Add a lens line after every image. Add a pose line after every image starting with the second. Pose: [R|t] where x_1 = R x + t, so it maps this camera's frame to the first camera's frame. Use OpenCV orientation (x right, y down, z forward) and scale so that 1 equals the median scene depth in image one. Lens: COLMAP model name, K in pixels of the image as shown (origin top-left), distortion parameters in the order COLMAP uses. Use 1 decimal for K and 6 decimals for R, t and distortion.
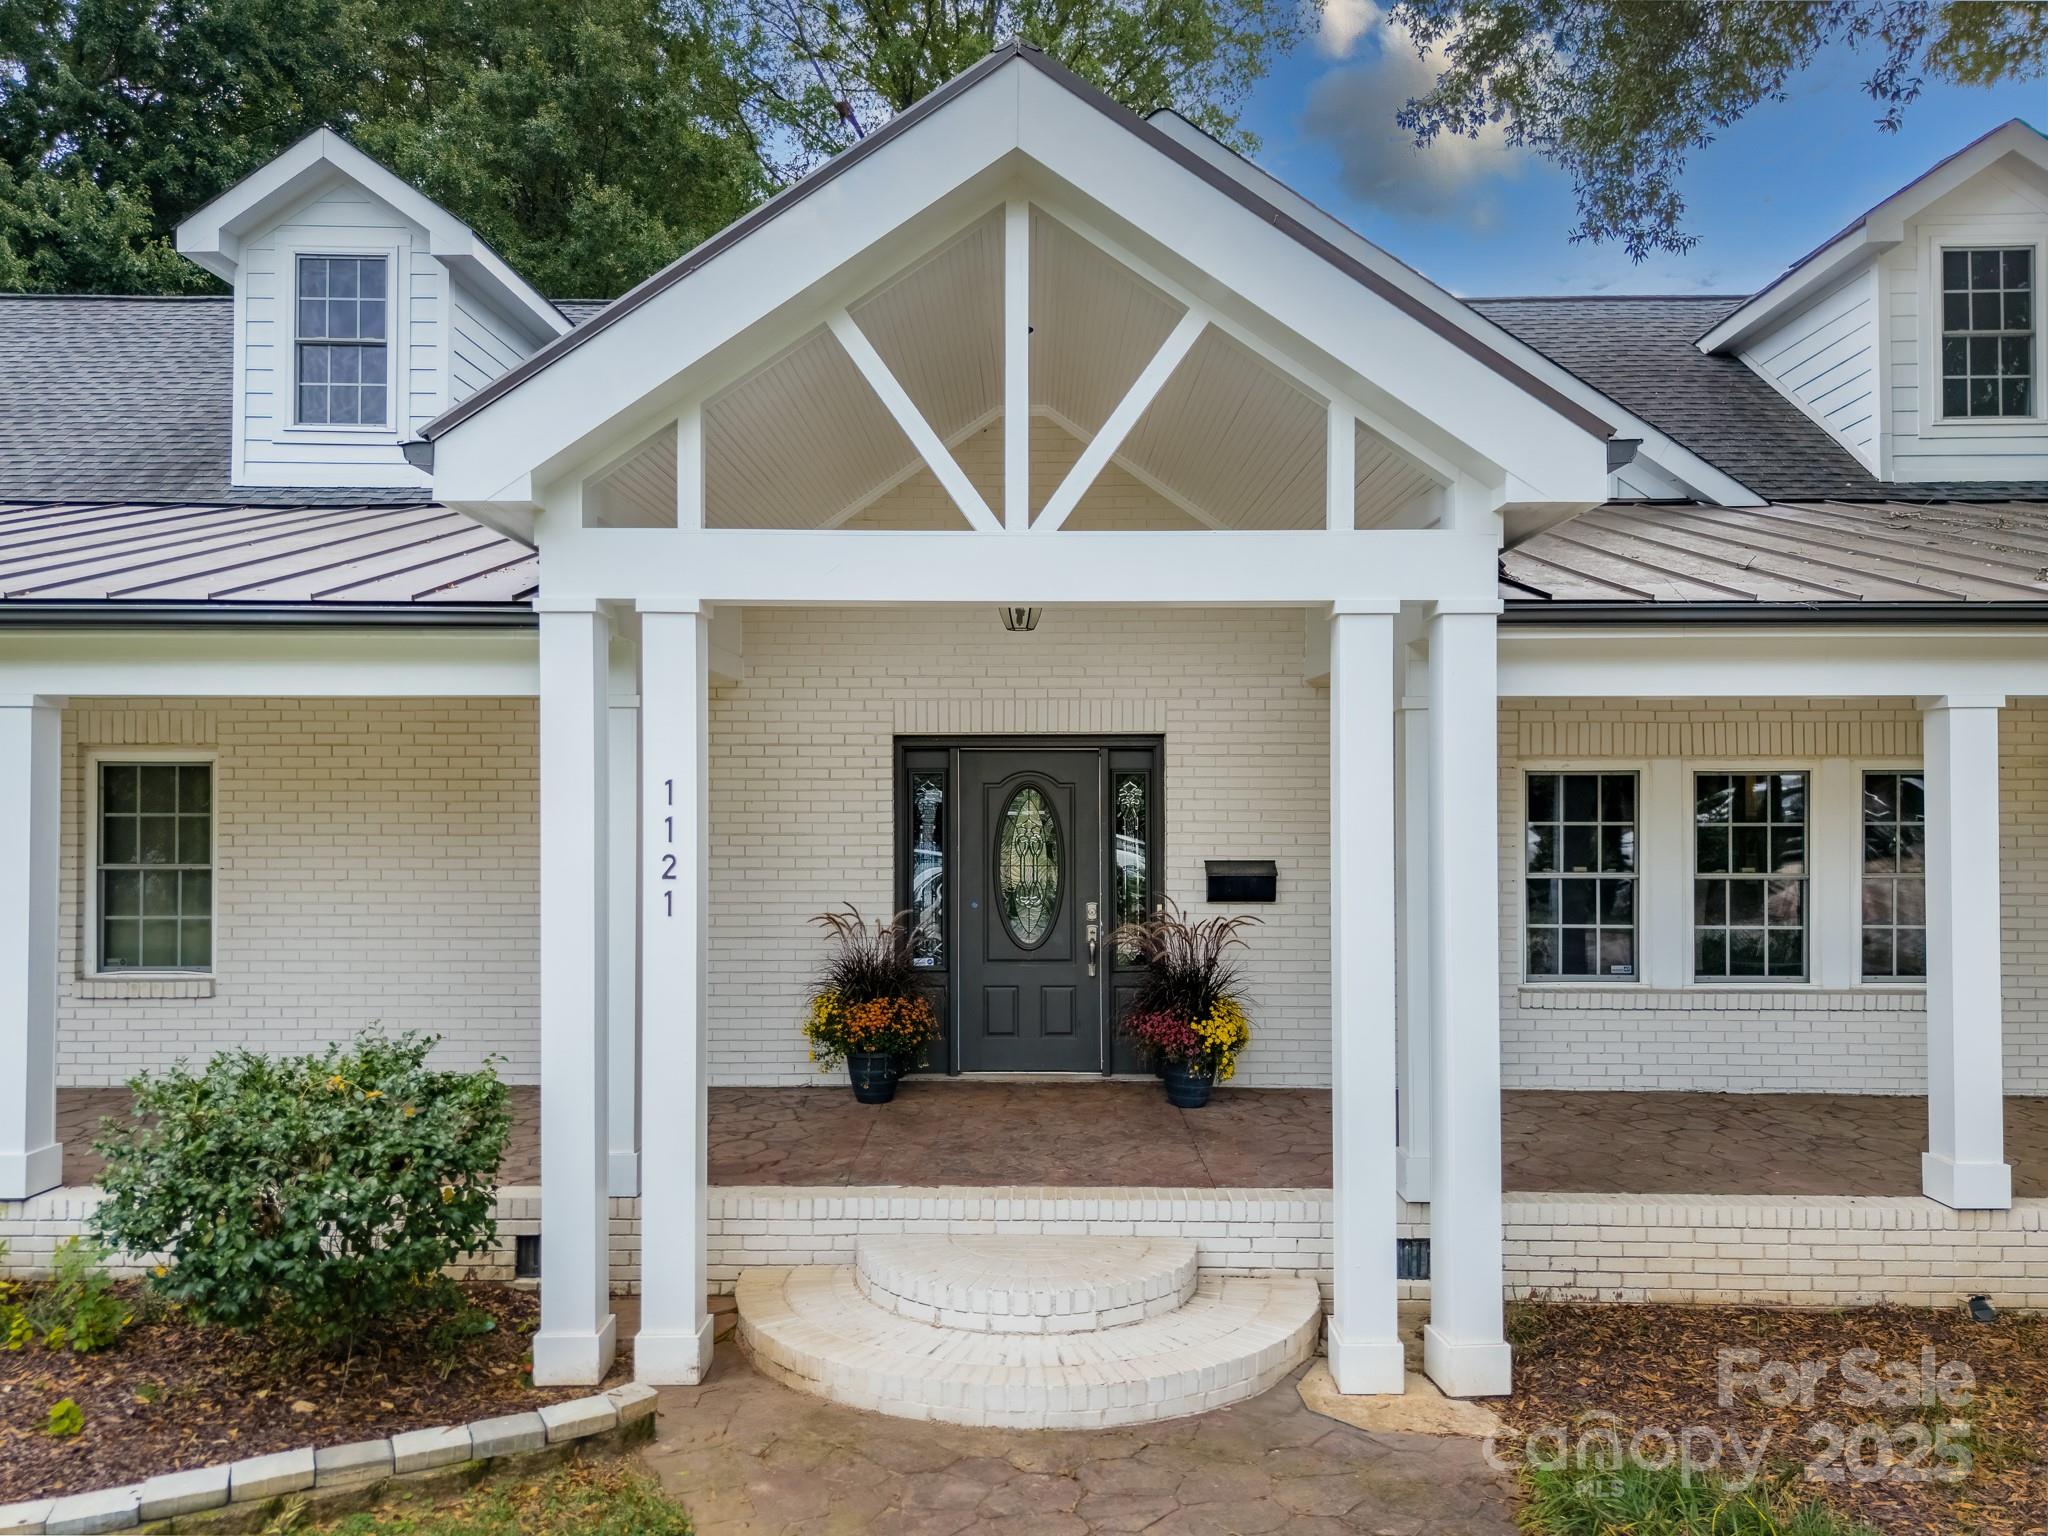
lens RADIAL K [[1481.2, 0, 1028.2], [0, 1481.2, 791.4], [0, 0, 1]] dist [0.061855, -0.081494]
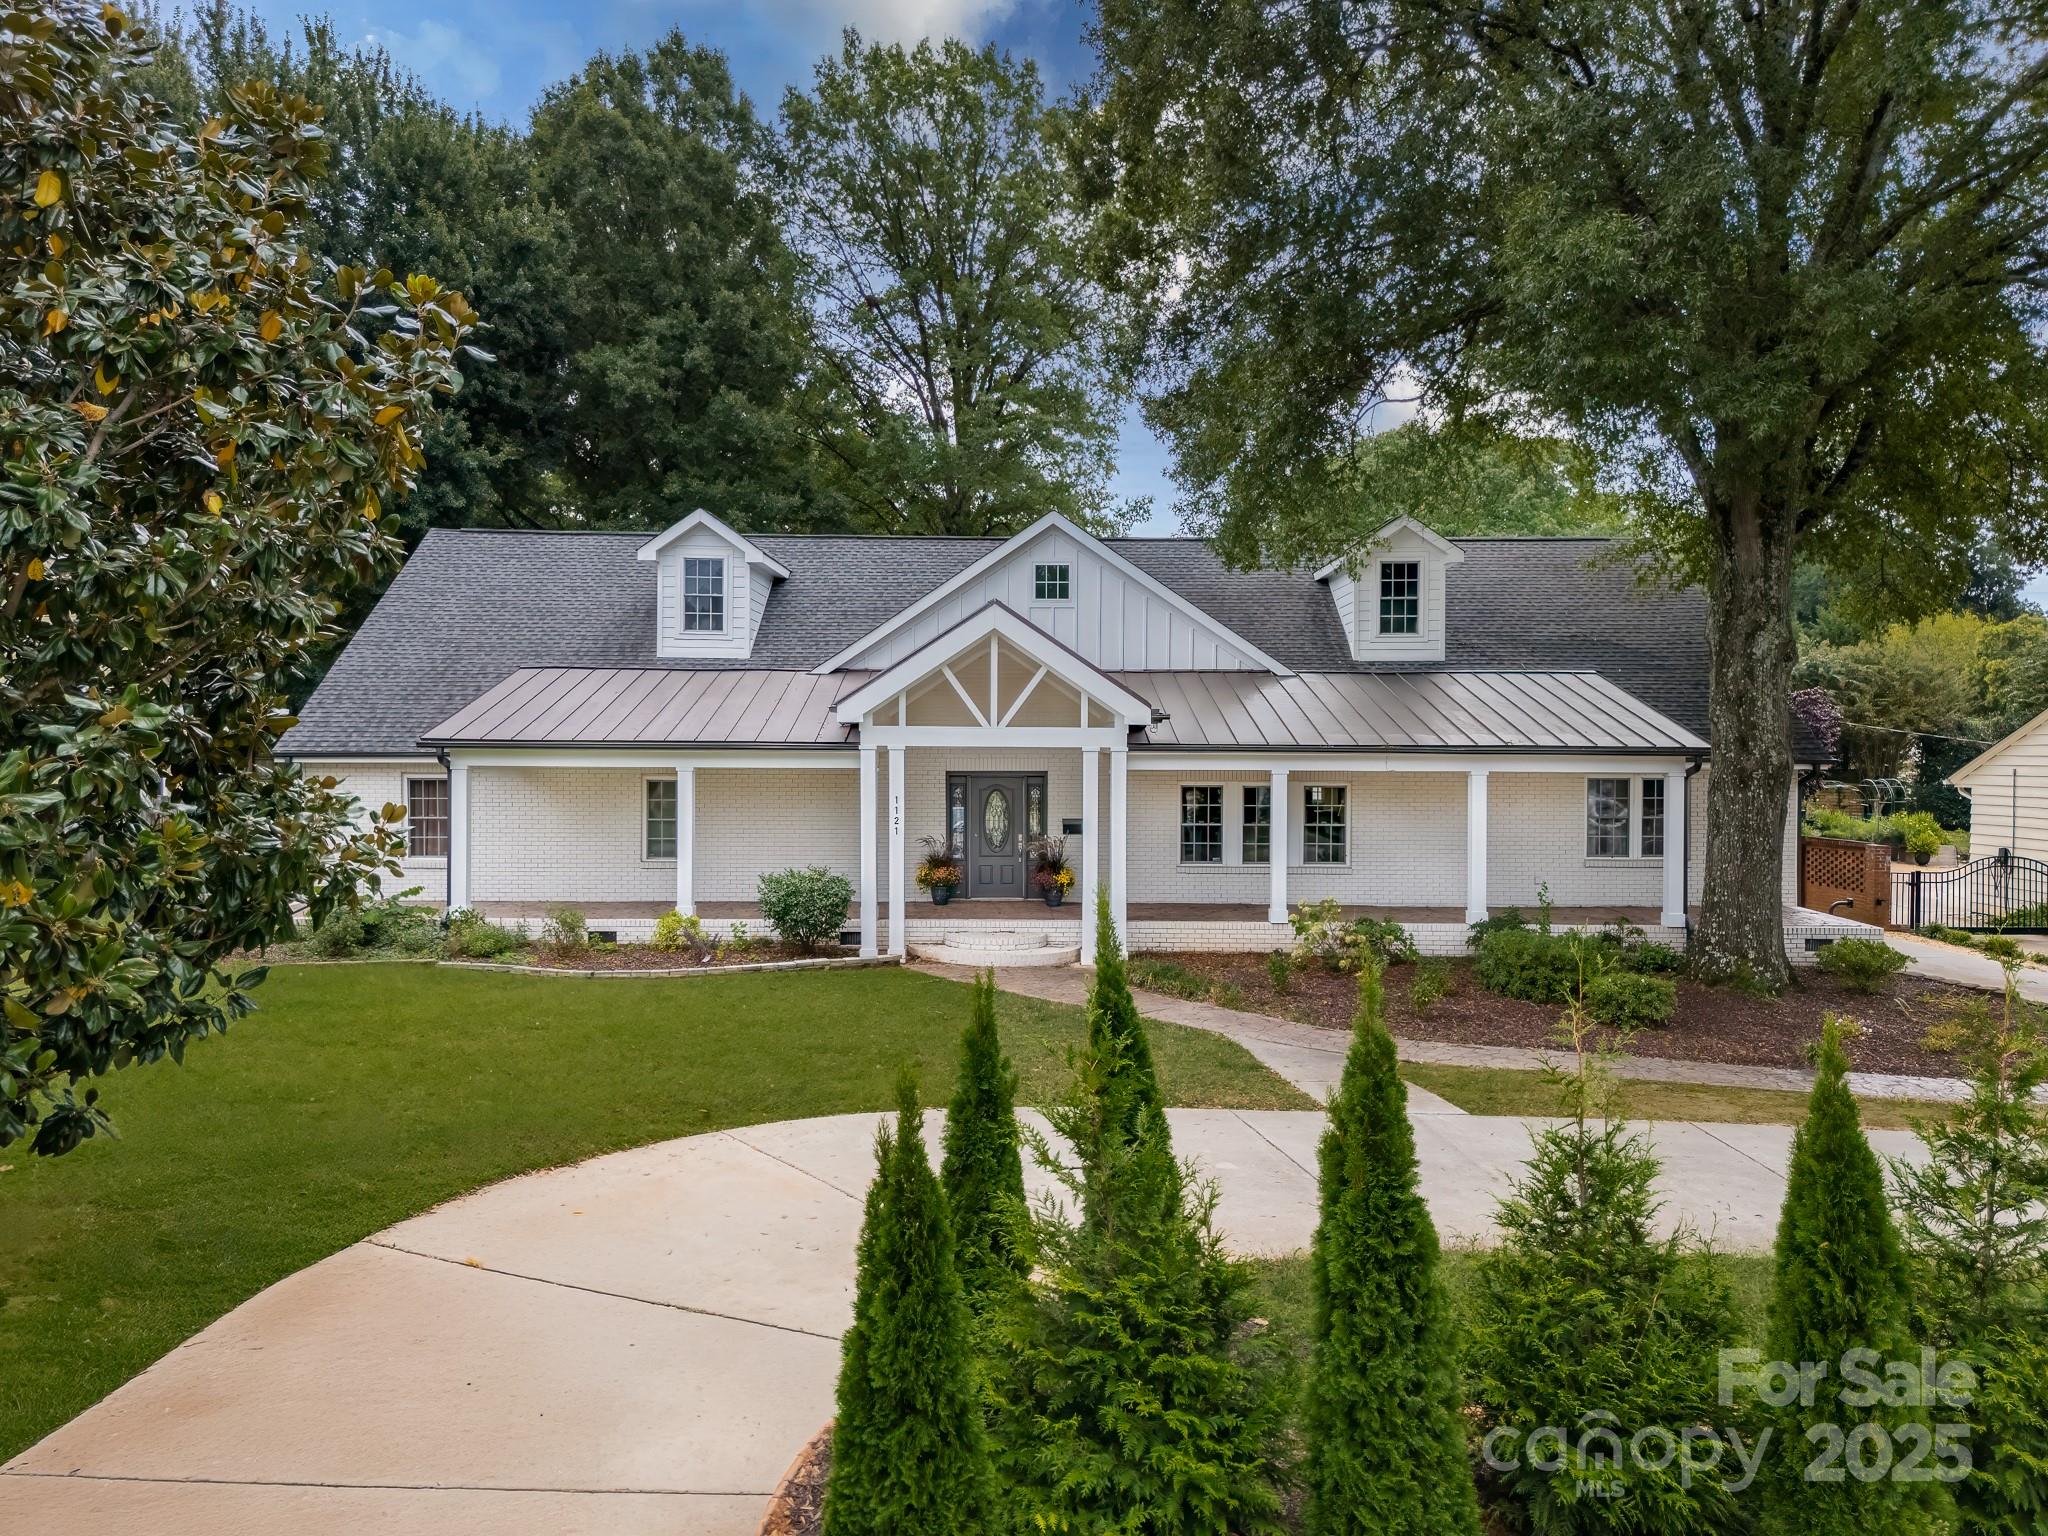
lens RADIAL K [[1481.2, 0, 1028.2], [0, 1481.2, 791.4], [0, 0, 1]] dist [0.061855, -0.081494]
pose [[0.999759, 0.003088, 0.021749, -0.001201], [-0.003775, 0.999494, 0.031591, -0.088495], [-0.021640, -0.031665, 0.999264, -1.703819]]
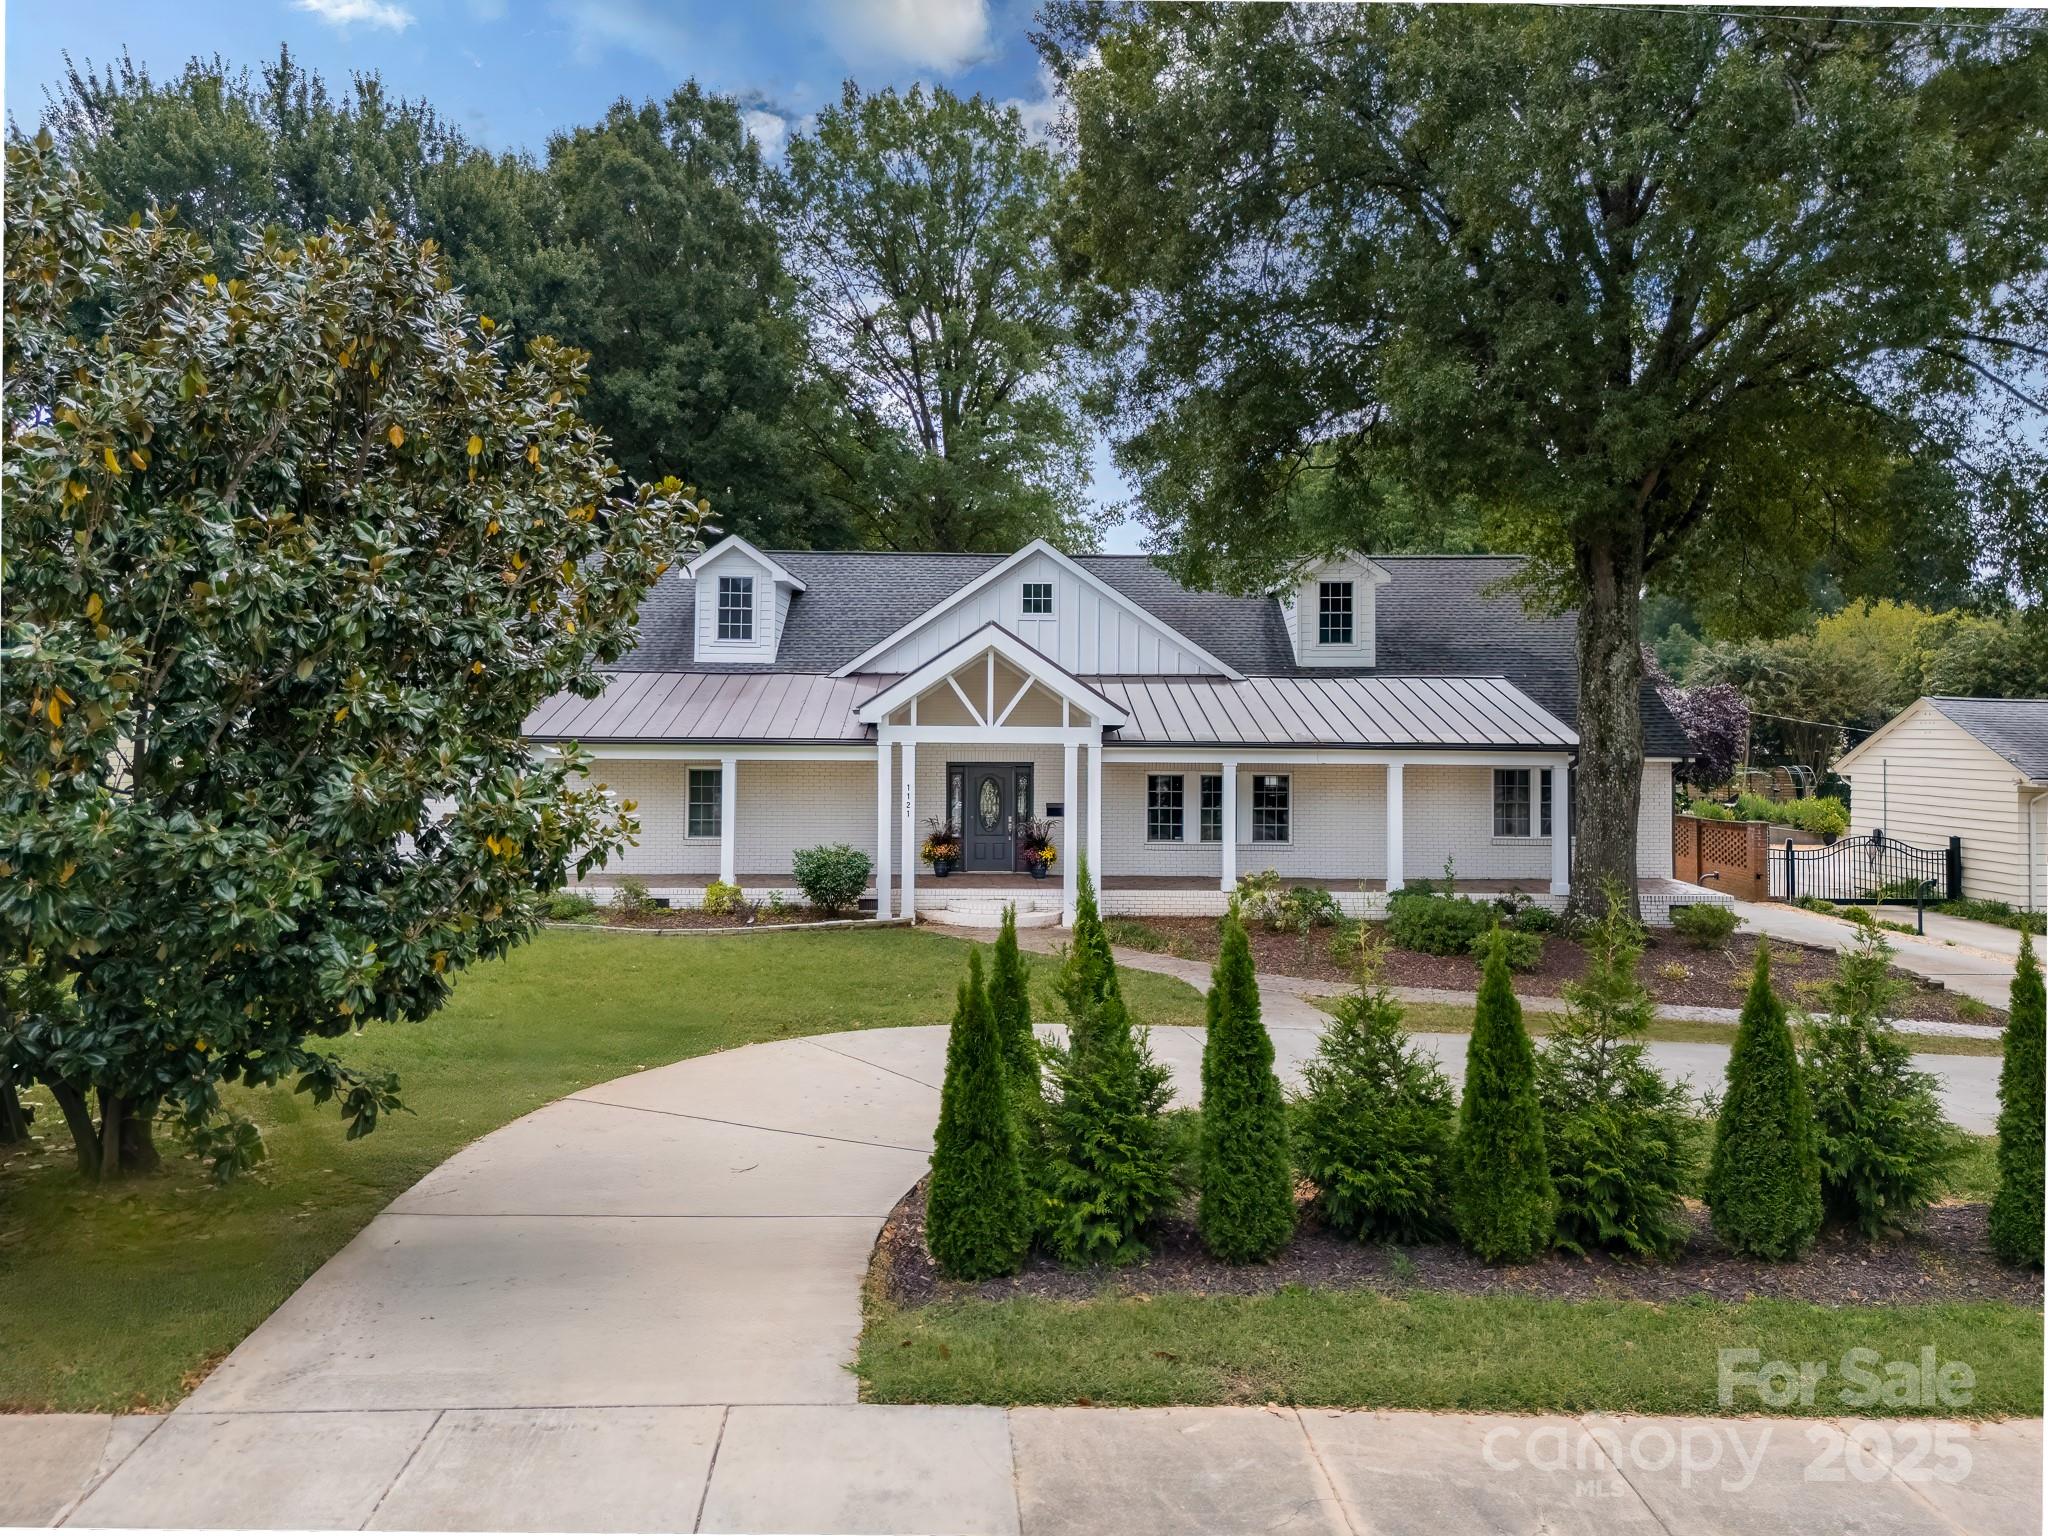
lens RADIAL K [[1516.0, 0, 1022.9], [0, 1516.0, 711.1], [0, 0, 1]] dist [0.011882, 0.000464]
pose [[0.999385, 0.006160, 0.034519, -0.042141], [-0.005890, 0.999951, -0.007910, -0.123224], [-0.034566, 0.007702, 0.999373, -2.225522]]
